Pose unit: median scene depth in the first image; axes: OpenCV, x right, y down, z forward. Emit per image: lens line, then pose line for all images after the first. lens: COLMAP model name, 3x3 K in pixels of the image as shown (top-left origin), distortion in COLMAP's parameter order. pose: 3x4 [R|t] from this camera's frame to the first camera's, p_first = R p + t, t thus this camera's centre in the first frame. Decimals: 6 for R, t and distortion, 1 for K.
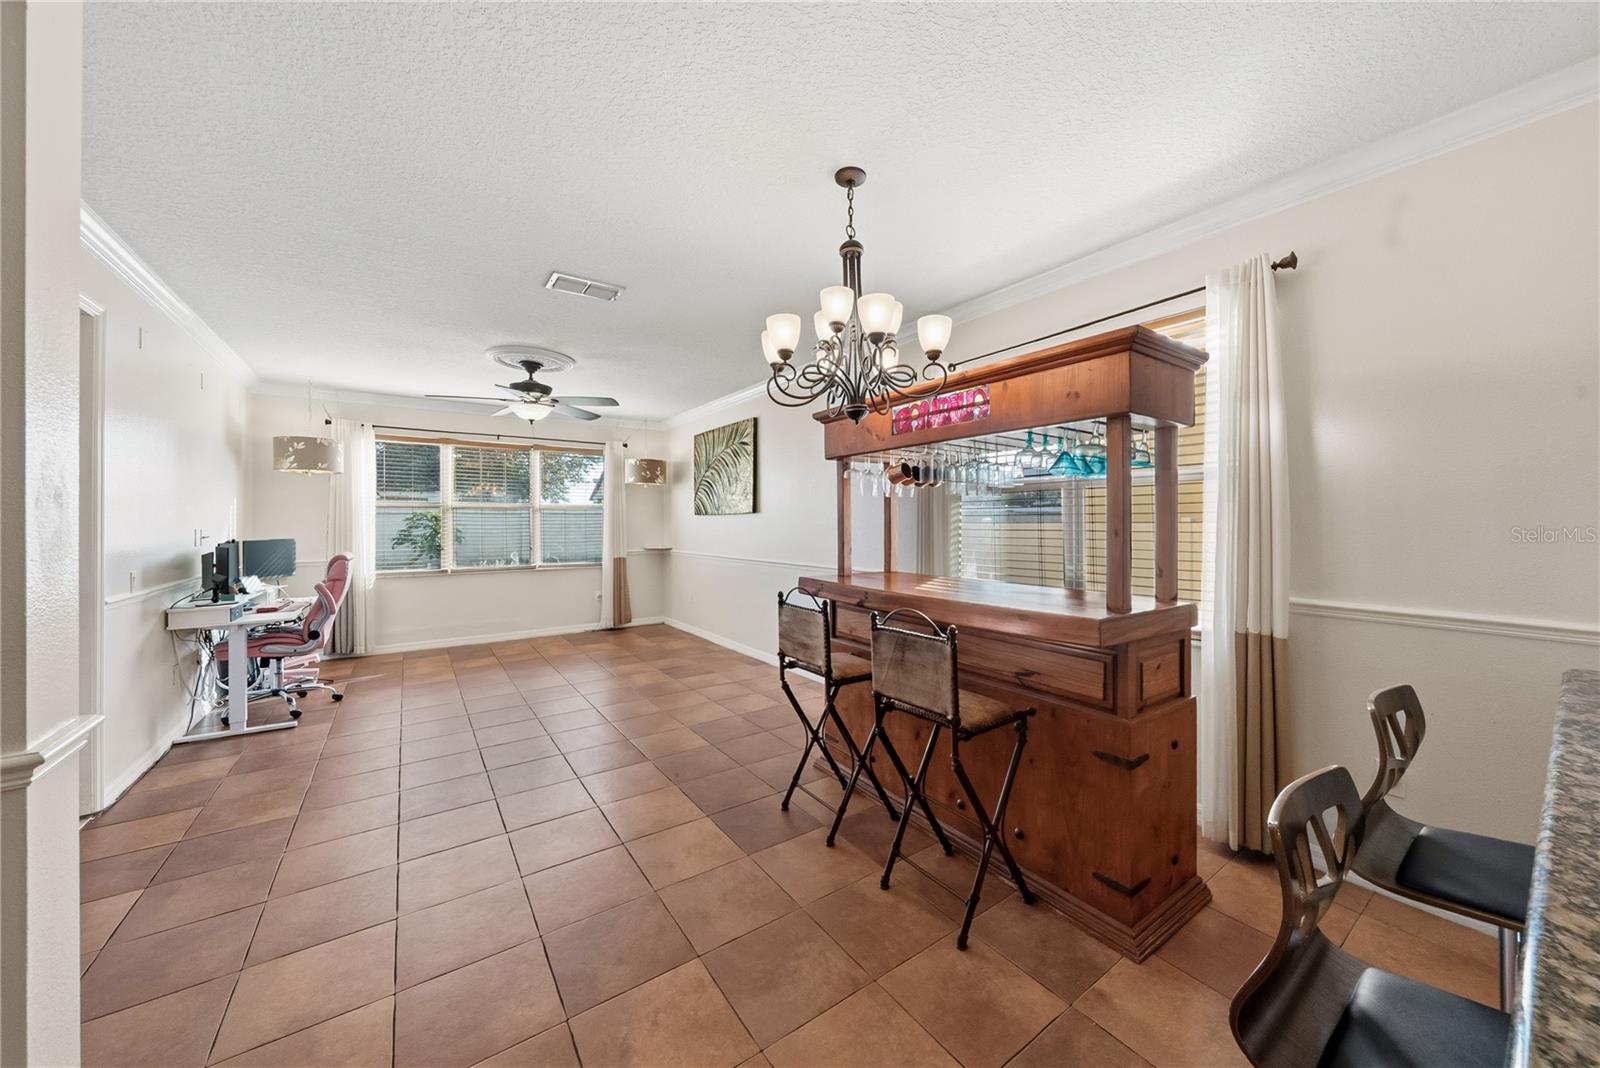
lens RADIAL K [[562.5, 0, 806.9], [0, 562.5, 520.7], [0, 0, 1]] dist [-0.004989, 0.000225]
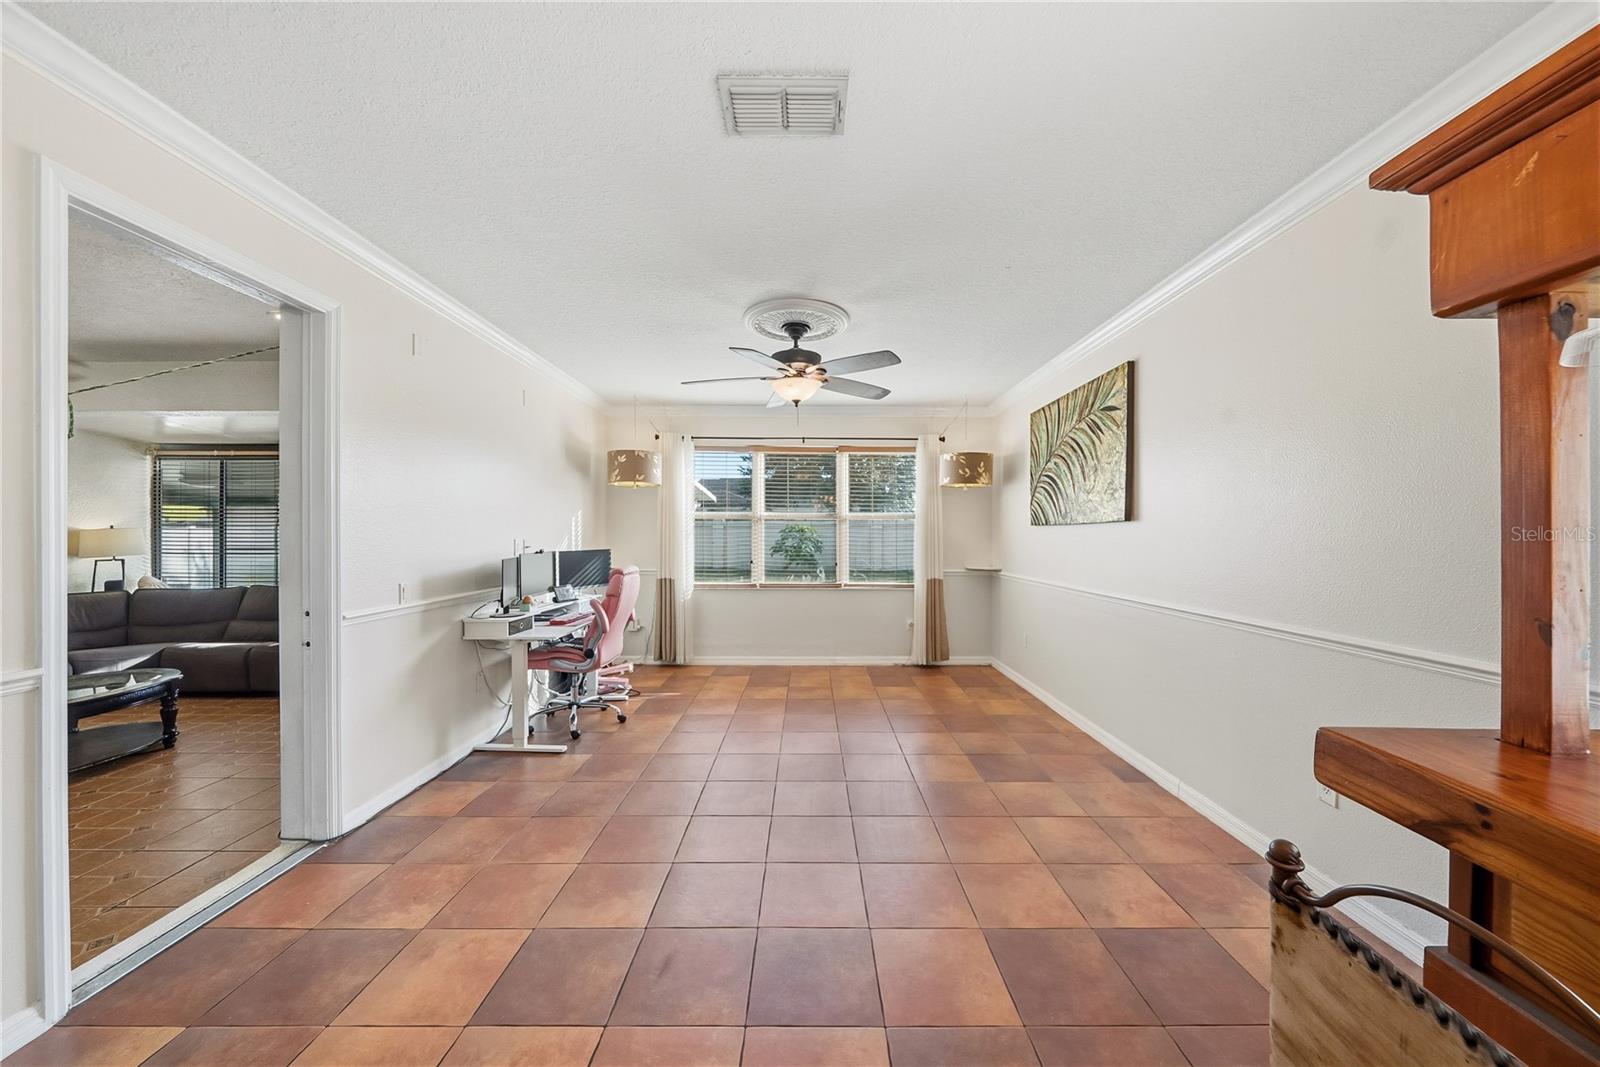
lens RADIAL K [[562.5, 0, 806.9], [0, 562.5, 533.5], [0, 0, 1]] dist [-0.004989, 0.000225]
pose [[0.822748, 0.005380, -0.568380, -0.035130], [-0.005197, 0.999985, 0.001943, -0.000174], [0.568382, 0.001355, 0.822764, 0.313255]]
